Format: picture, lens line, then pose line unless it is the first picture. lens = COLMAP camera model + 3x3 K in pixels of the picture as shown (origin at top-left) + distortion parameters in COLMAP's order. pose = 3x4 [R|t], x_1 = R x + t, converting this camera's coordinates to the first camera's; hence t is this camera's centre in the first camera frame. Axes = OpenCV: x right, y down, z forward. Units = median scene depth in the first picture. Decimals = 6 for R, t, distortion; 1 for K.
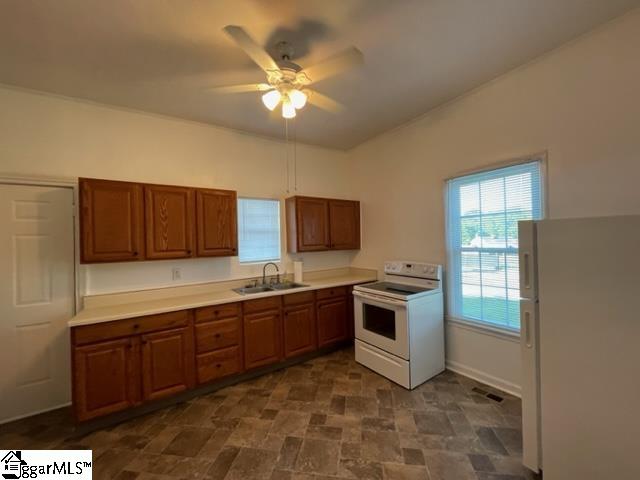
lens RADIAL K [[259.0, 0, 320.9], [0, 259.0, 239.0], [0, 0, 1]] dist [0.001451, 0.000132]
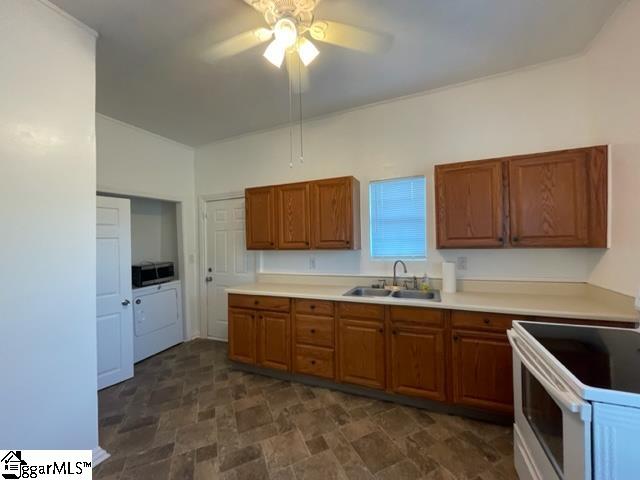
lens RADIAL K [[259.0, 0, 320.9], [0, 259.0, 239.0], [0, 0, 1]] dist [0.001451, 0.000132]
pose [[0.550606, 0.015202, -0.834627, 0.398879], [0.016288, 0.999448, 0.028950, 0.001737], [0.834606, -0.029534, 0.550054, 0.477788]]
